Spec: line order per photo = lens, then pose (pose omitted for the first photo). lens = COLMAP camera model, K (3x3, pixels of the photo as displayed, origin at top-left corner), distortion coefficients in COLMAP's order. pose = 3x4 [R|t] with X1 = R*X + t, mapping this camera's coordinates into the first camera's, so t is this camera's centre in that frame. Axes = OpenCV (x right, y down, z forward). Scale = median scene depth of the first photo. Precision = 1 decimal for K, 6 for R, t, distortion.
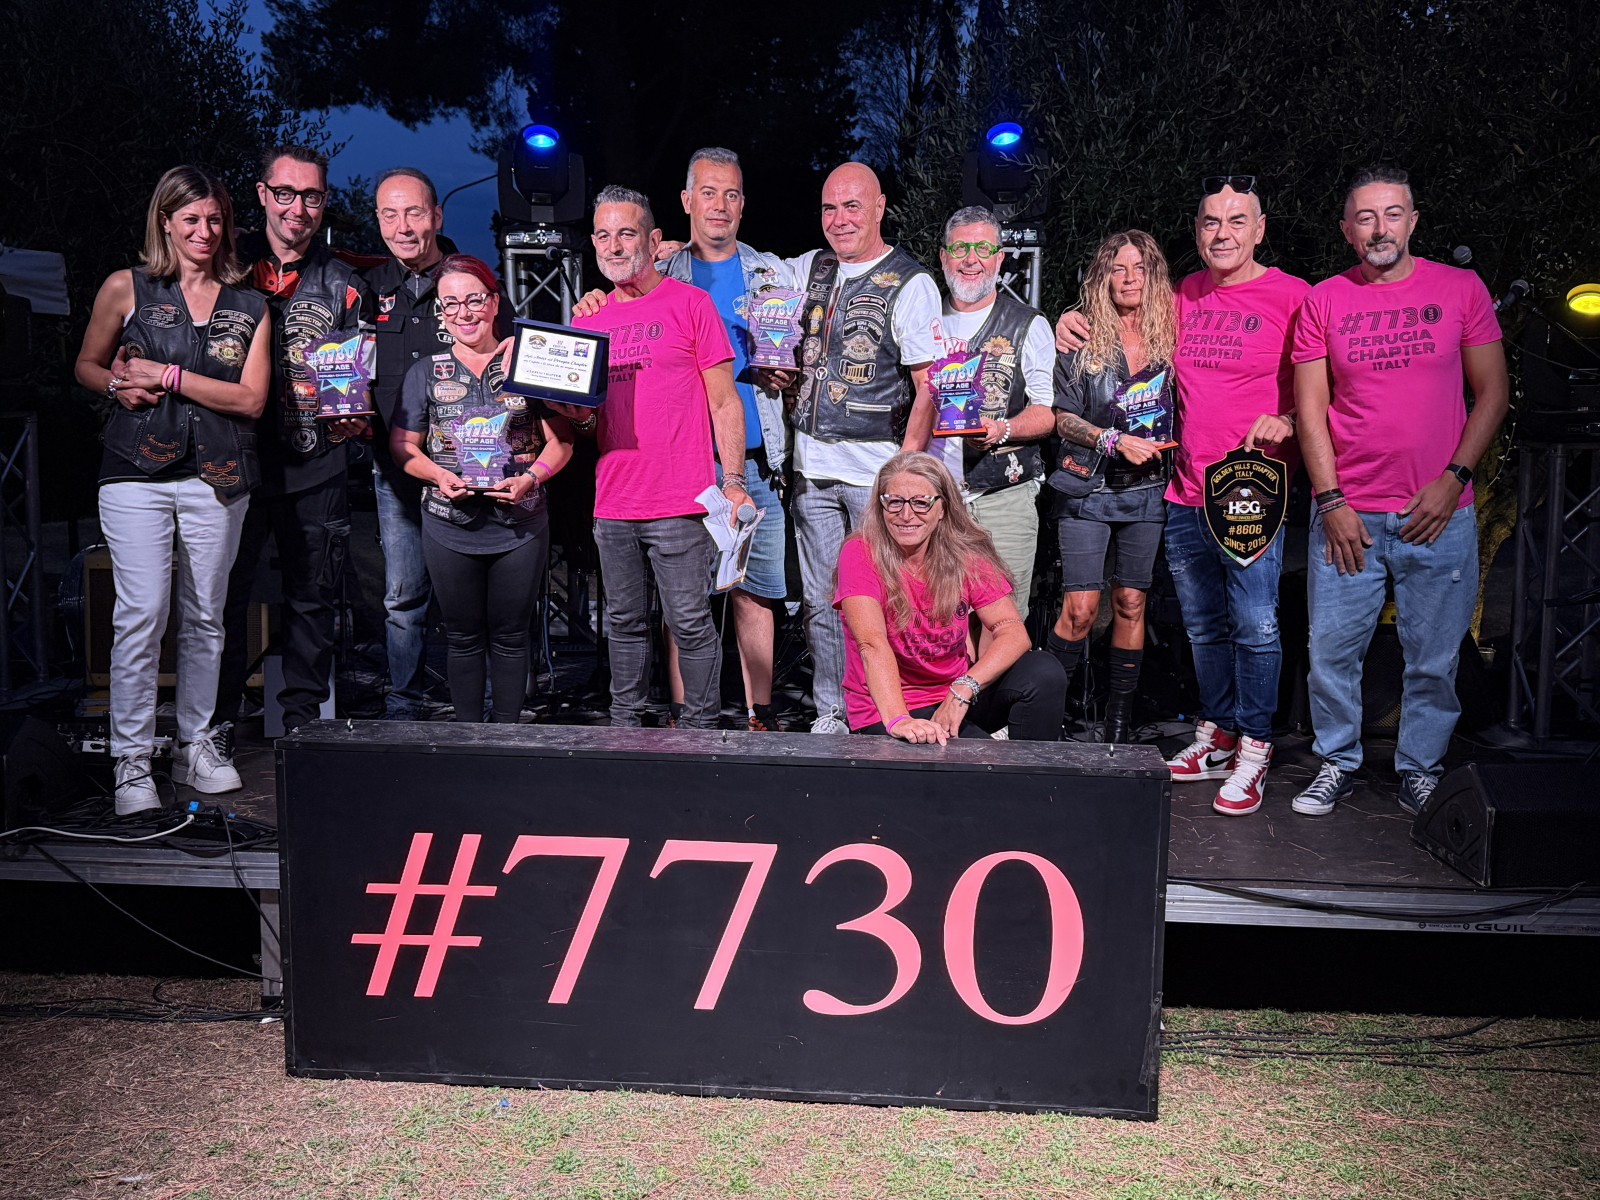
lens RADIAL K [[1635.5, 0, 797.2], [0, 1635.5, 605.8], [0, 0, 1]] dist [0.174816, -0.409889]
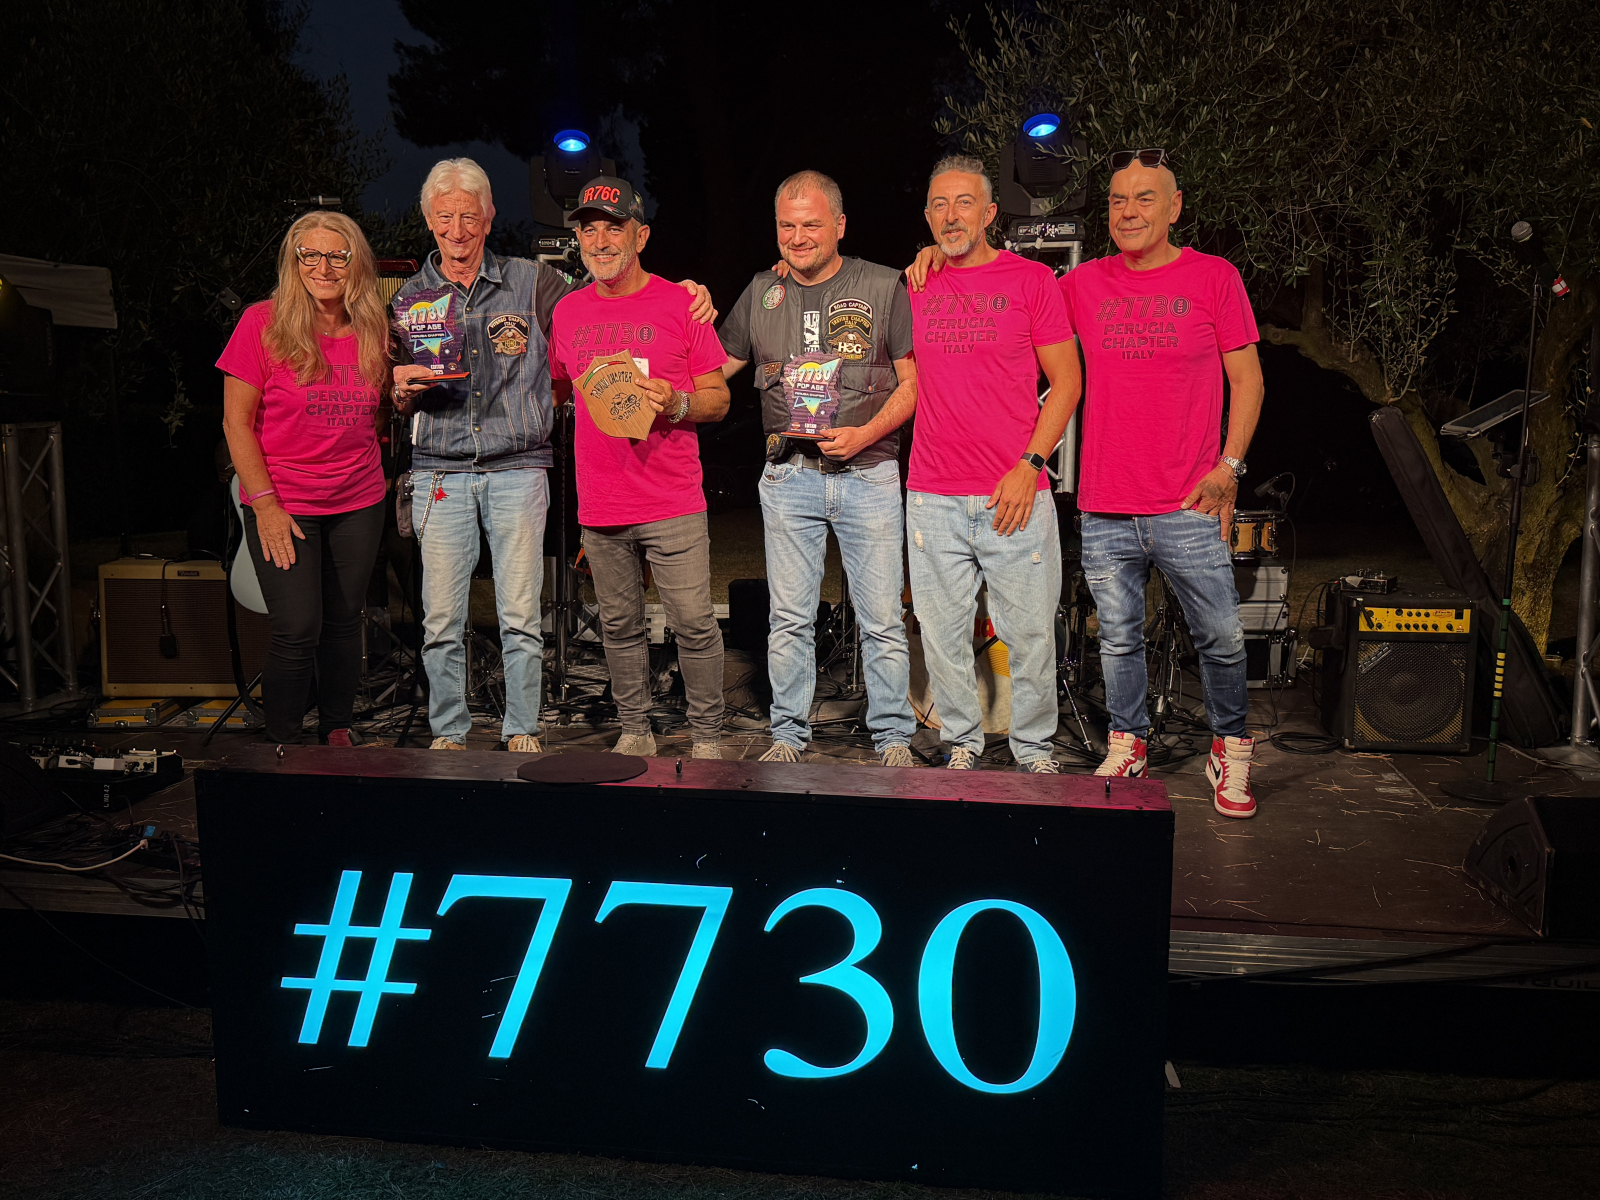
lens RADIAL K [[1501.7, 0, 802.1], [0, 1501.7, 609.2], [0, 0, 1]] dist [0.100905, -0.178343]
pose [[0.997511, -0.002413, -0.070477, 0.075807], [0.002805, 0.999981, 0.005463, -0.010442], [0.070462, -0.005647, 0.997498, 0.162945]]
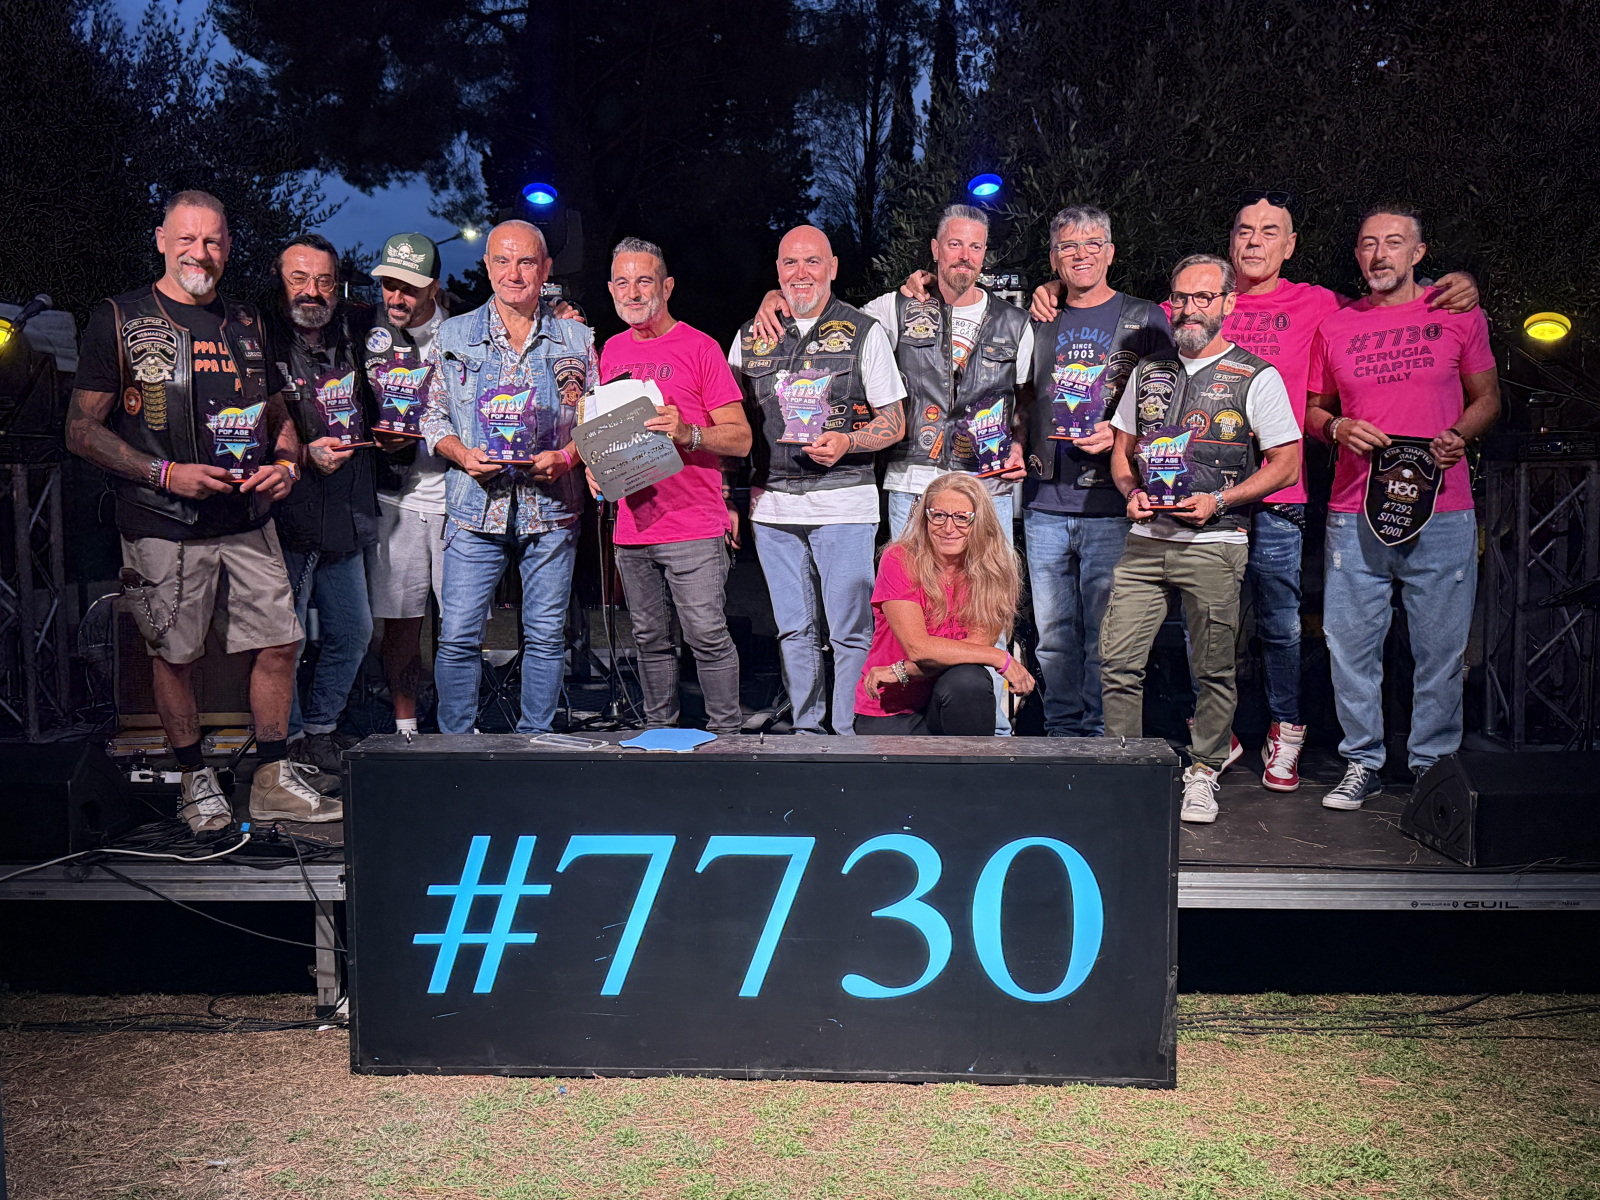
lens RADIAL K [[1679.5, 0, 795.4], [0, 1679.5, 602.5], [0, 0, 1]] dist [0.205958, -0.520053]
pose [[0.999444, -0.021408, 0.025564, -0.044721], [0.022476, 0.998853, -0.042276, 0.034781], [-0.024629, 0.042827, 0.998779, -0.094692]]
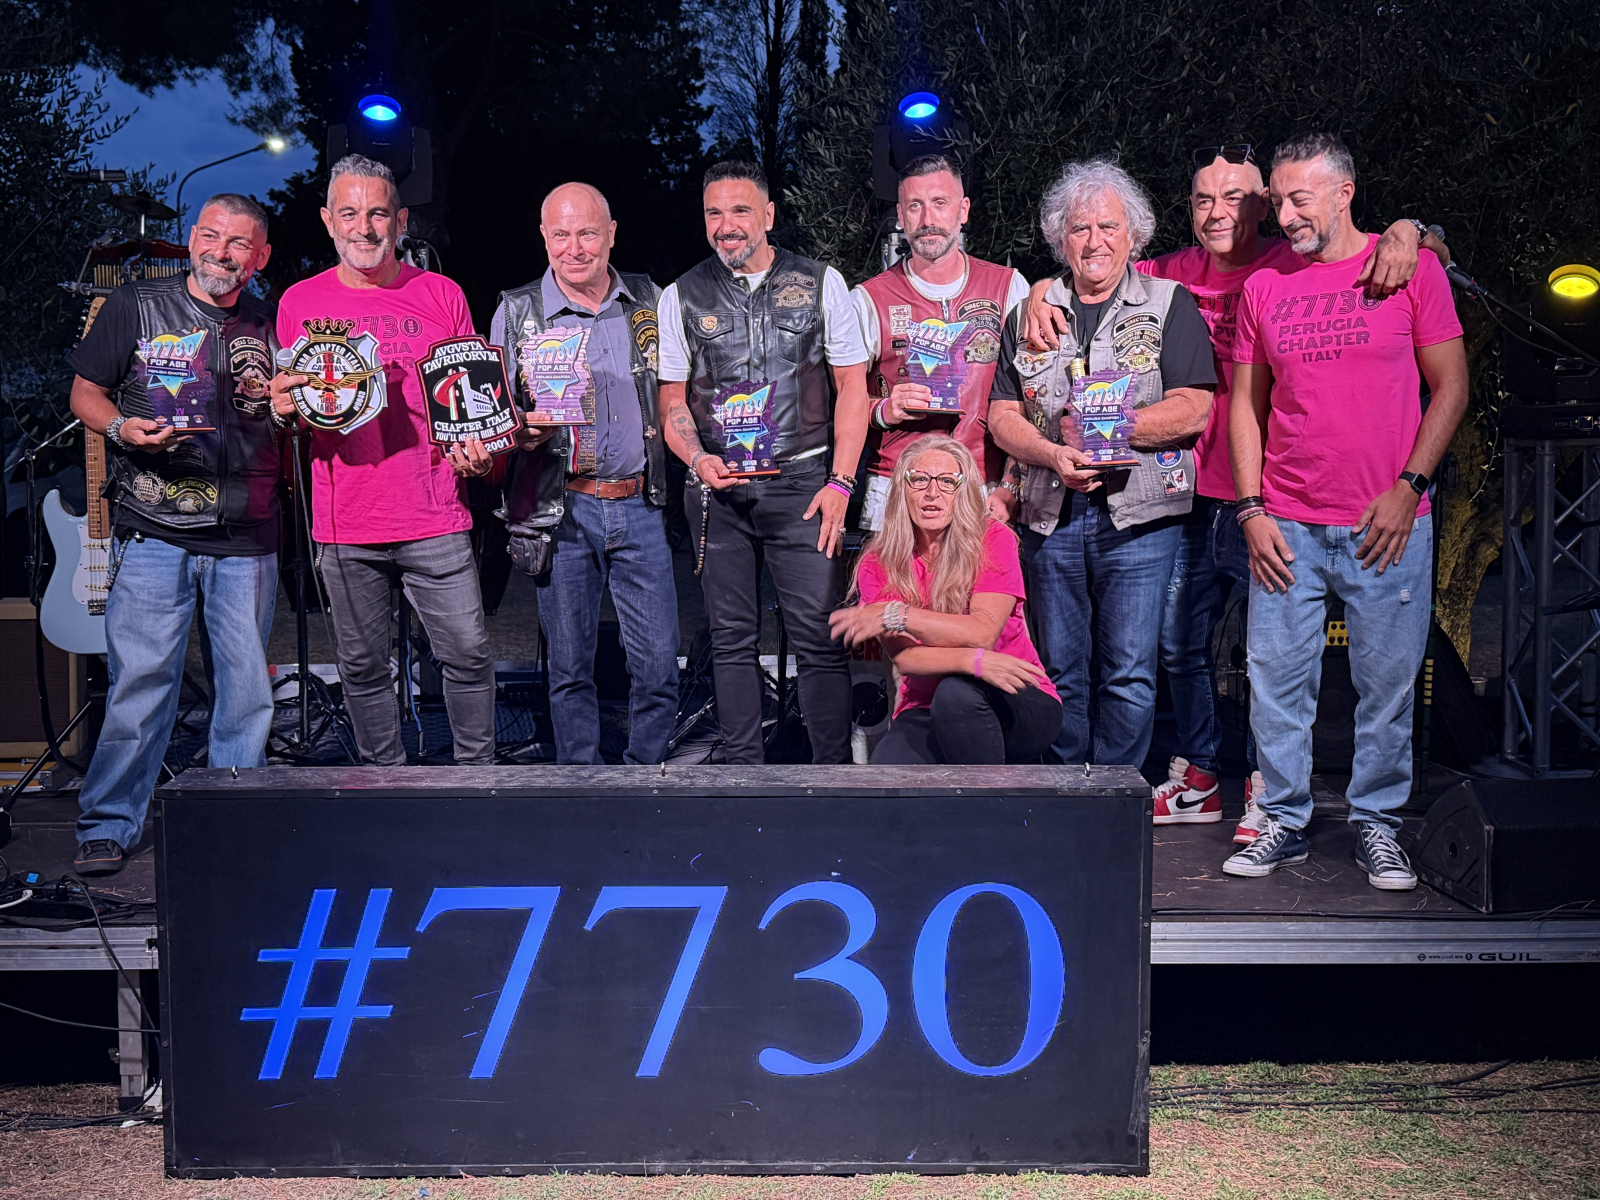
lens RADIAL K [[2068.1, 0, 800.0], [0, 2068.1, 600.0], [0, 0, 1]] dist [0.207895, -0.512655]
pose [[0.996280, -0.023734, 0.082838, -0.056670], [0.027249, 0.998764, -0.041565, 0.033037], [-0.081749, 0.043668, 0.995696, -0.133646]]
